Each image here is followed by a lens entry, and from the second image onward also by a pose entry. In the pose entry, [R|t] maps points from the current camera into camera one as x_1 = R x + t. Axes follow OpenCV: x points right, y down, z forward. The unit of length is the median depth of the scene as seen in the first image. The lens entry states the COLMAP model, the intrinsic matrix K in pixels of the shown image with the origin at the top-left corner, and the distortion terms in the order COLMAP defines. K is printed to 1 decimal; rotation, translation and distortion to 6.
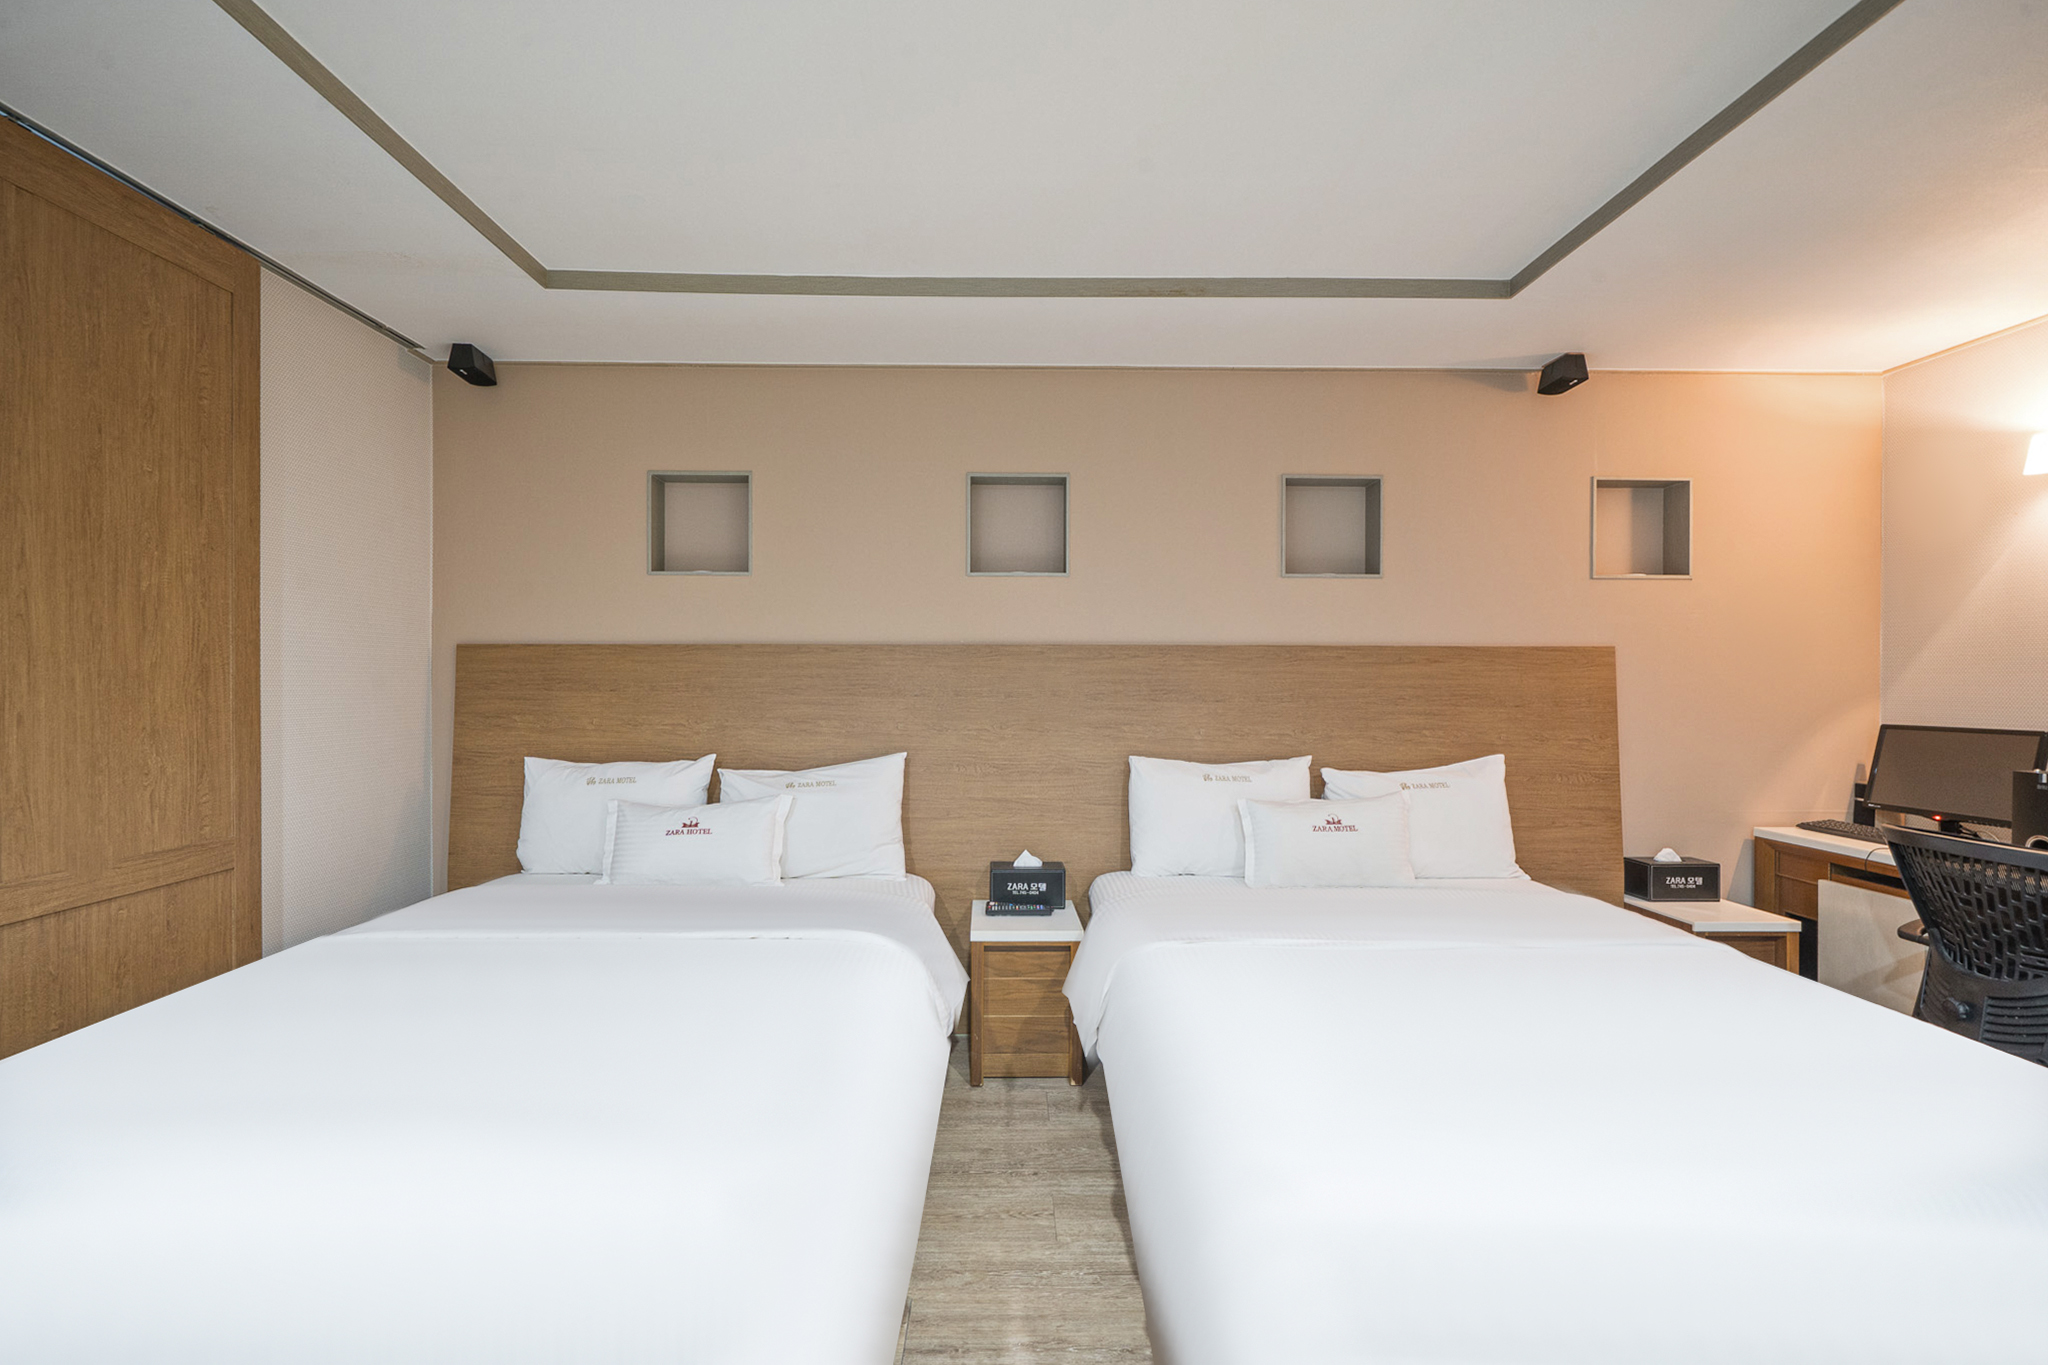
lens RADIAL K [[895.0, 0, 1013.5], [0, 895.0, 685.7], [0, 0, 1]] dist [0.001636, -0.000109]
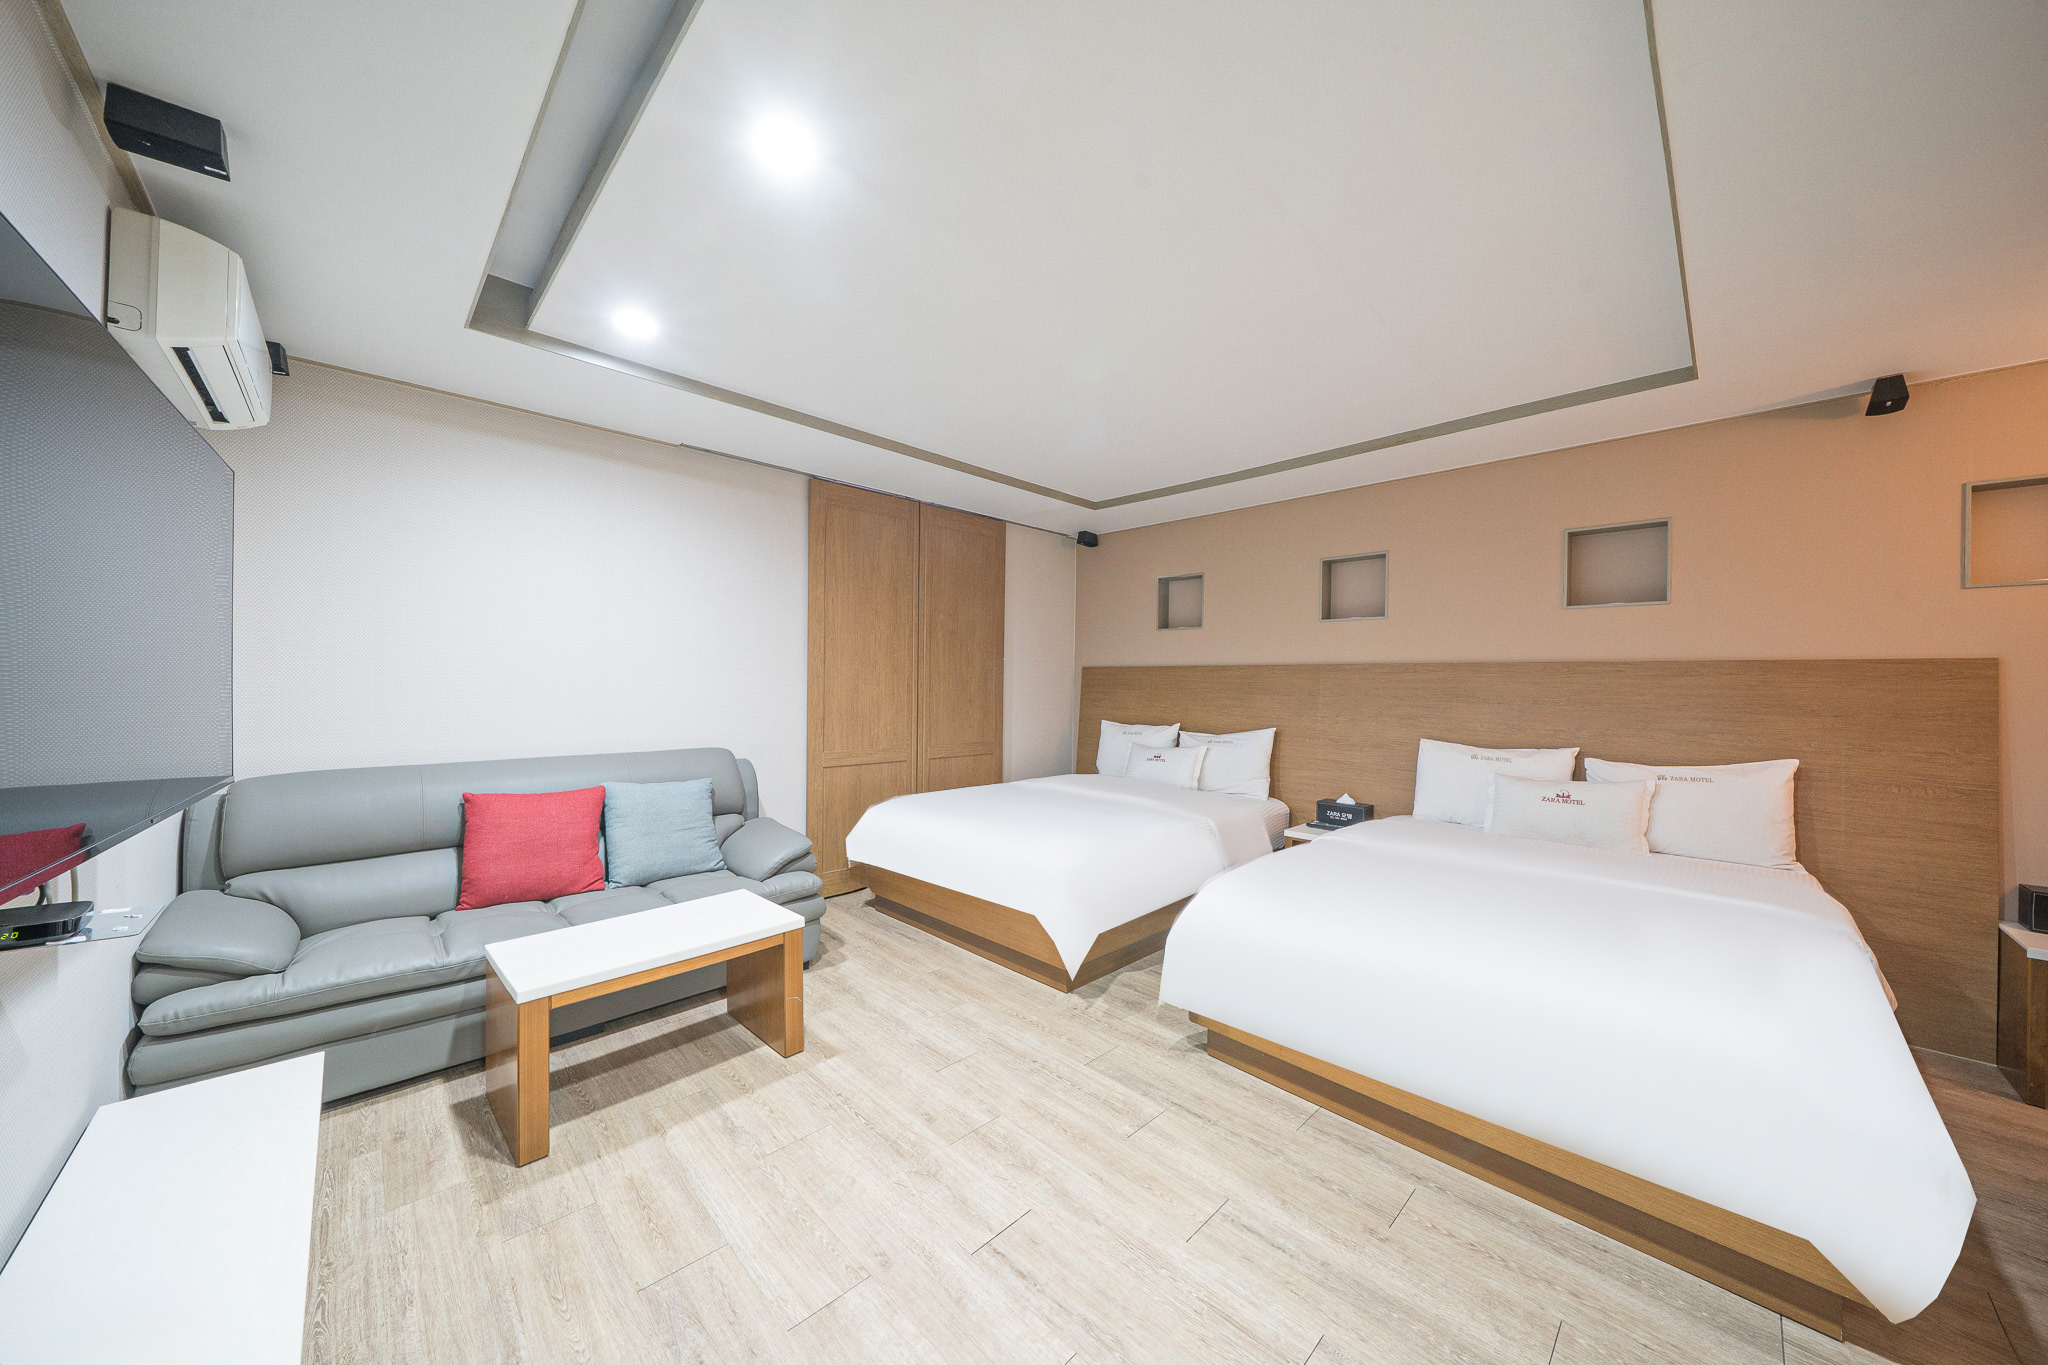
lens RADIAL K [[694.2, 0, 1024.0], [0, 694.2, 682.5], [0, 0, 1]] dist [-0.006996, -0.002895]
pose [[0.683593, 0.006979, -0.729830, 0.511801], [-0.013770, 0.999900, -0.003336, -0.001310], [0.729733, 0.012330, 0.683621, -0.257666]]
